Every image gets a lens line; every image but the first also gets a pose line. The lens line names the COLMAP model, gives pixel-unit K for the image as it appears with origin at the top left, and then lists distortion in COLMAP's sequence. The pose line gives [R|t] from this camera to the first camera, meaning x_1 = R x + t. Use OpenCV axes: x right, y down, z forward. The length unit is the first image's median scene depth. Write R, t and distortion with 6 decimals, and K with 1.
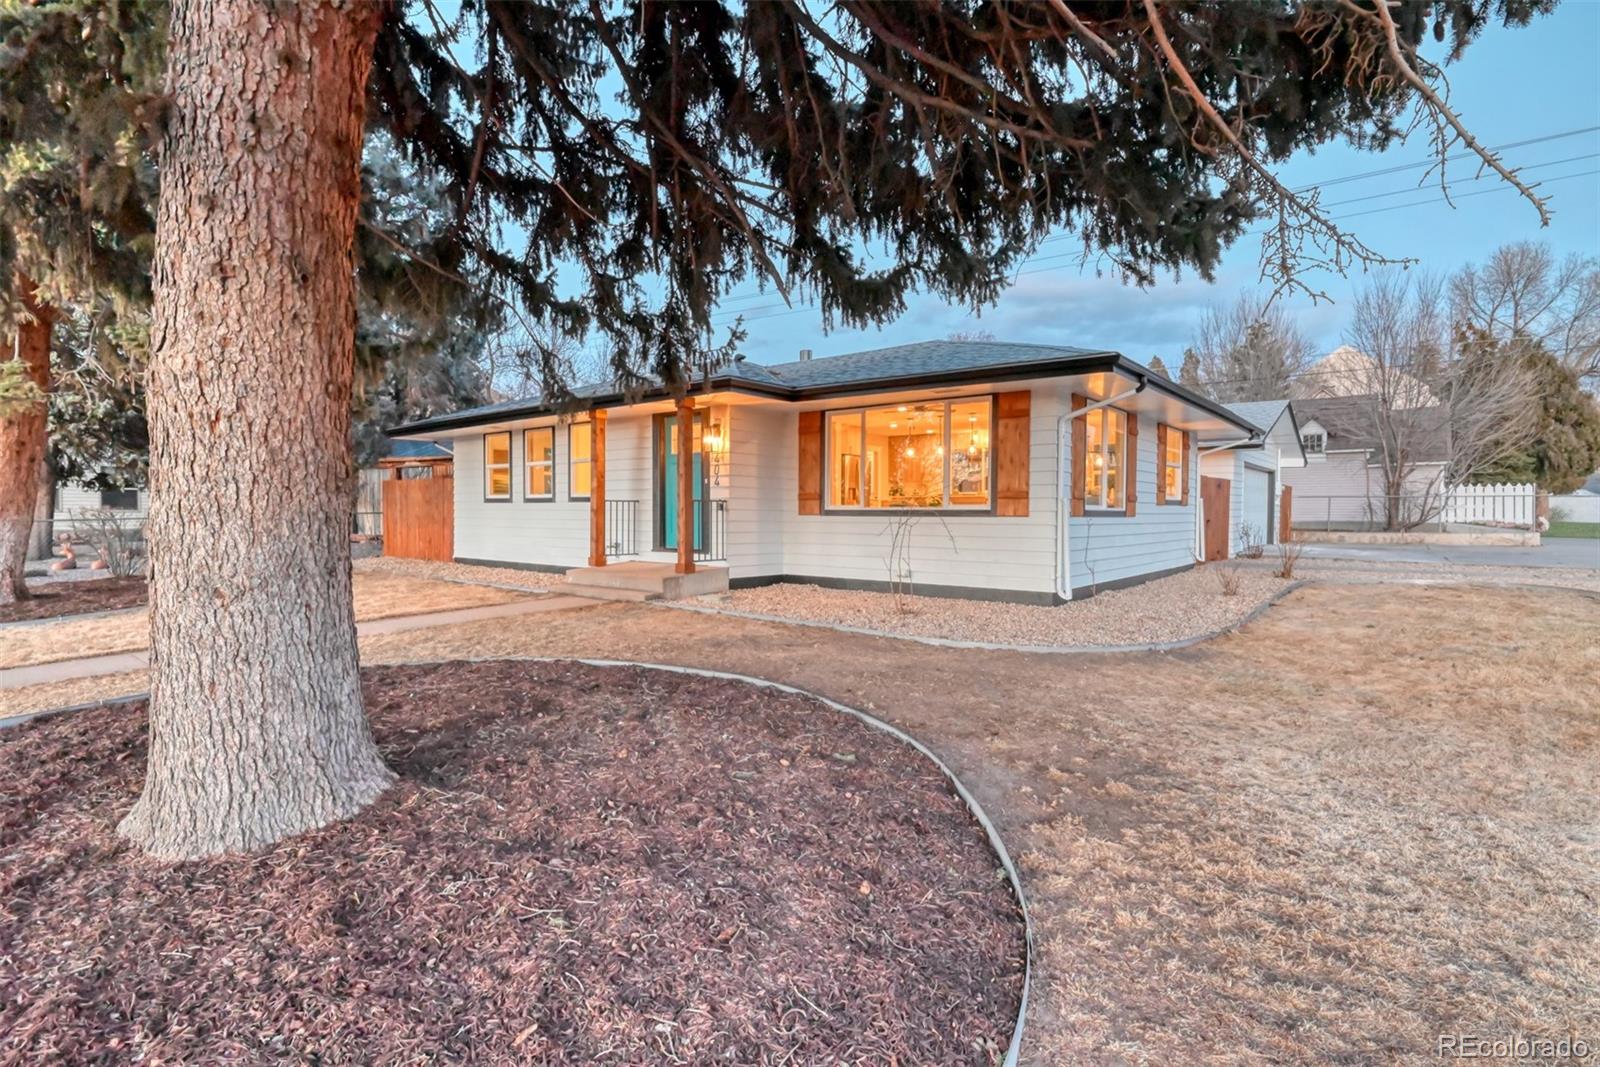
lens RADIAL K [[790.1, 0, 800.0], [0, 790.1, 533.5], [0, 0, 1]] dist [-0.028402, -0.000082]
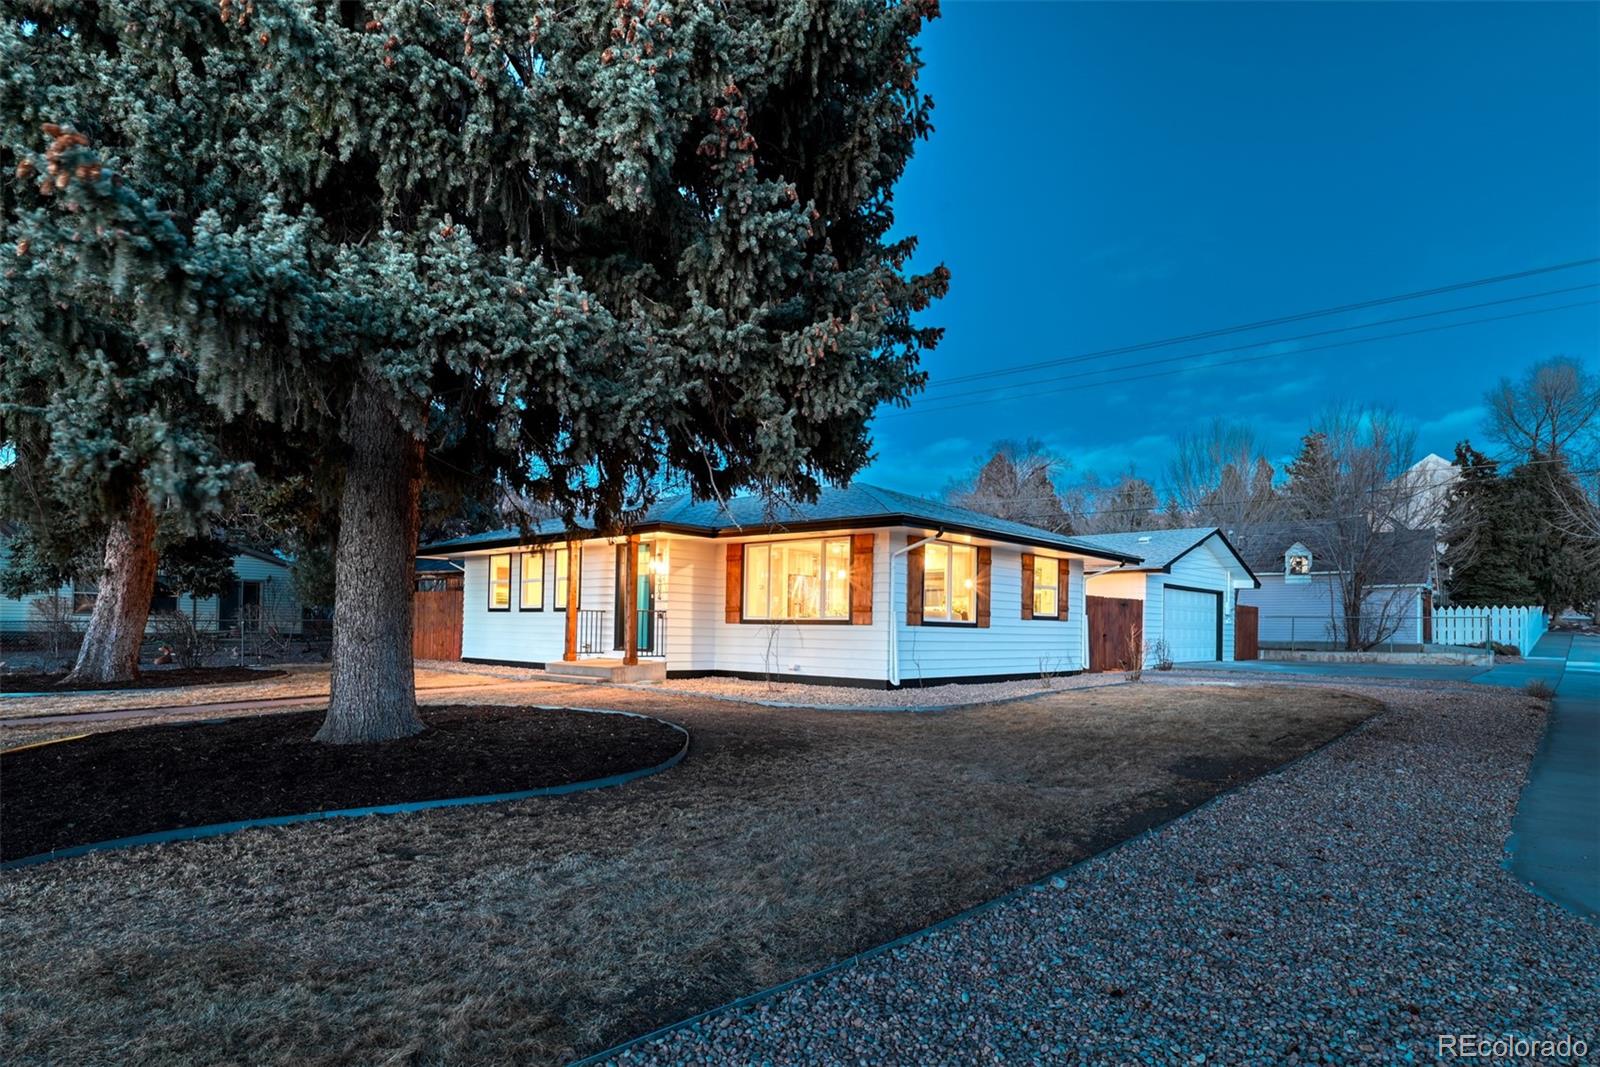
lens RADIAL K [[910.3, 0, 827.0], [0, 910.3, 614.9], [0, 0, 1]] dist [-0.027948, 0.000784]
pose [[0.999234, 0.012225, -0.037168, 0.234293], [-0.013896, 0.998889, -0.045039, 0.029164], [0.036576, 0.045521, 0.998294, -0.509752]]
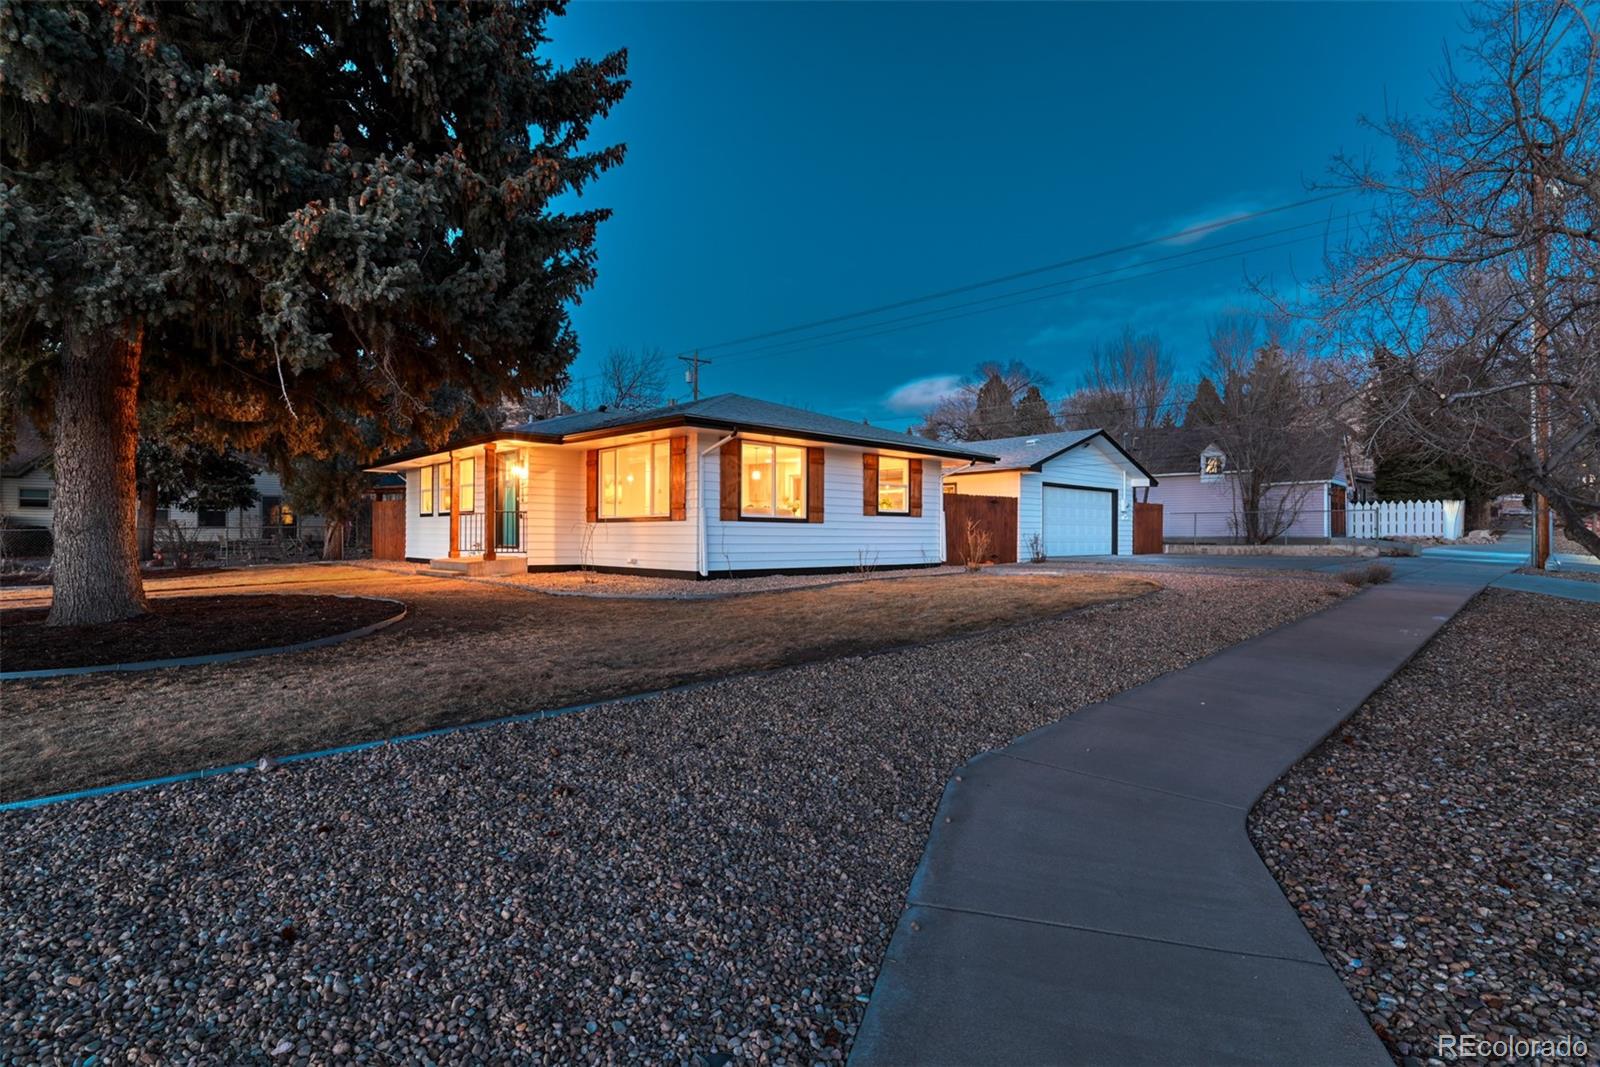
lens RADIAL K [[790.1, 0, 800.0], [0, 790.1, 533.5], [0, 0, 1]] dist [-0.028402, -0.000082]
pose [[0.992105, -0.000319, -0.125409, 0.597742], [-0.003667, 0.999495, -0.031550, 0.042555], [0.125356, 0.031761, 0.991603, -0.386885]]
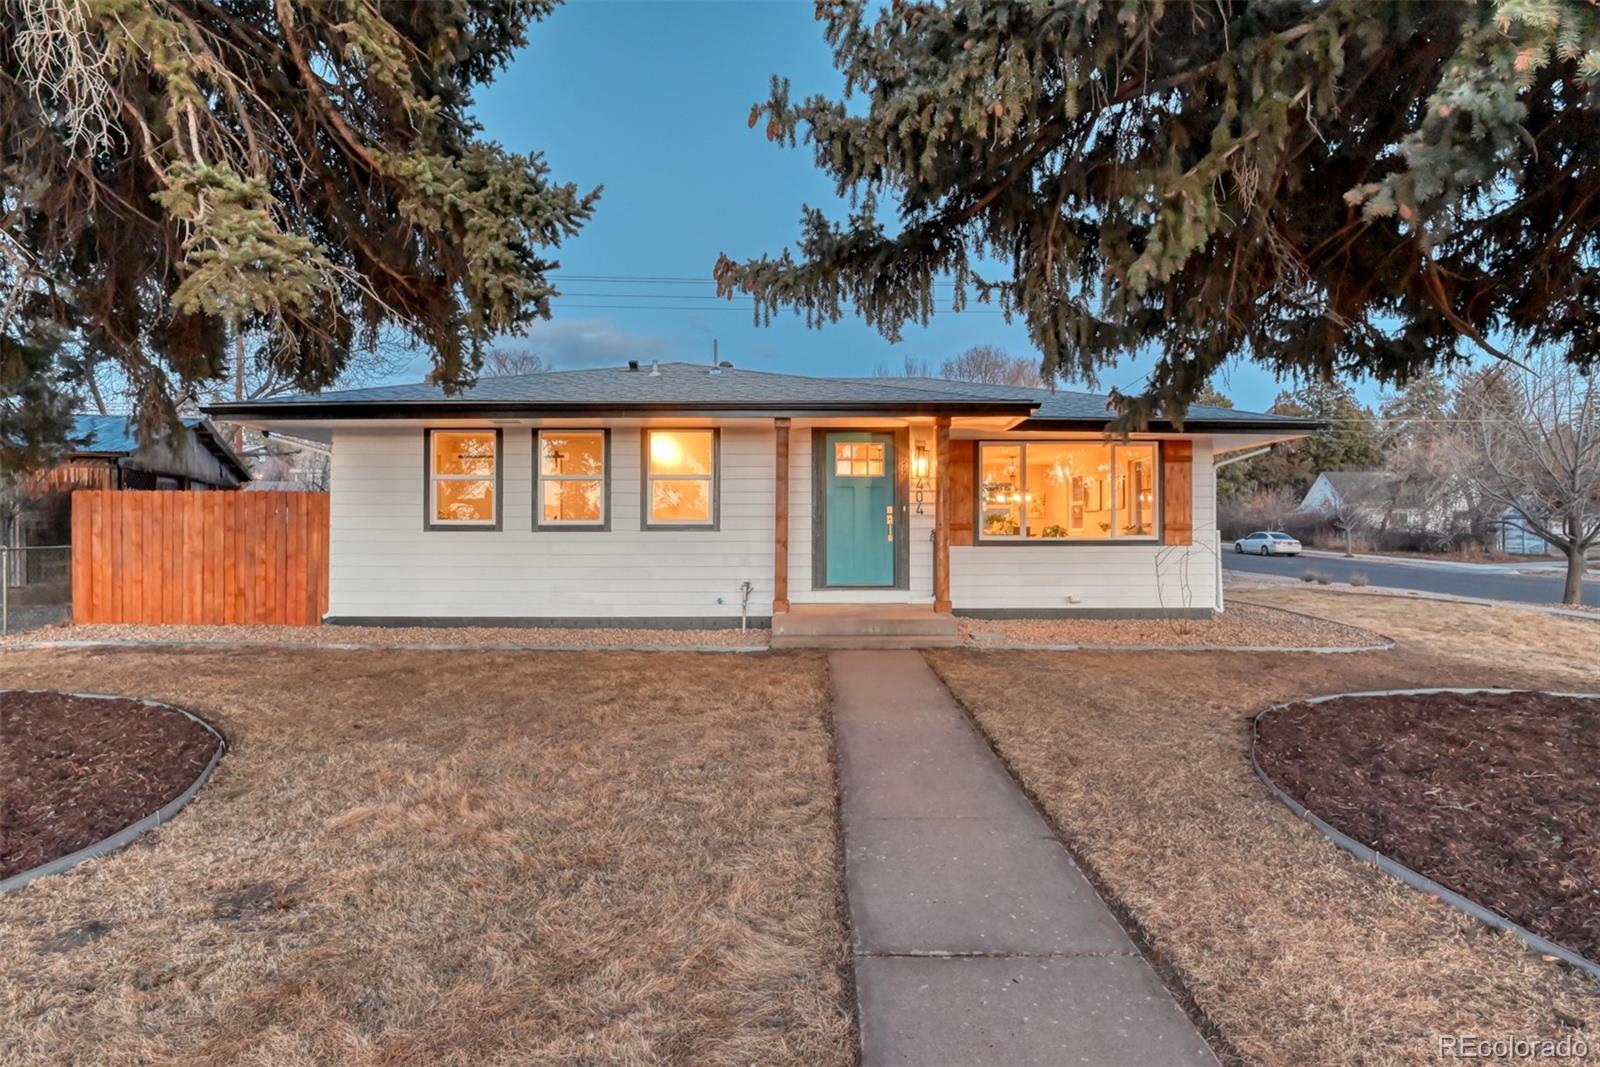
lens RADIAL K [[790.1, 0, 800.0], [0, 790.1, 533.5], [0, 0, 1]] dist [-0.028402, -0.000082]
pose [[0.770328, 0.001581, 0.637645, -0.805262], [0.022338, 0.999316, -0.029464, -0.014868], [-0.637256, 0.036941, 0.769766, 0.398034]]
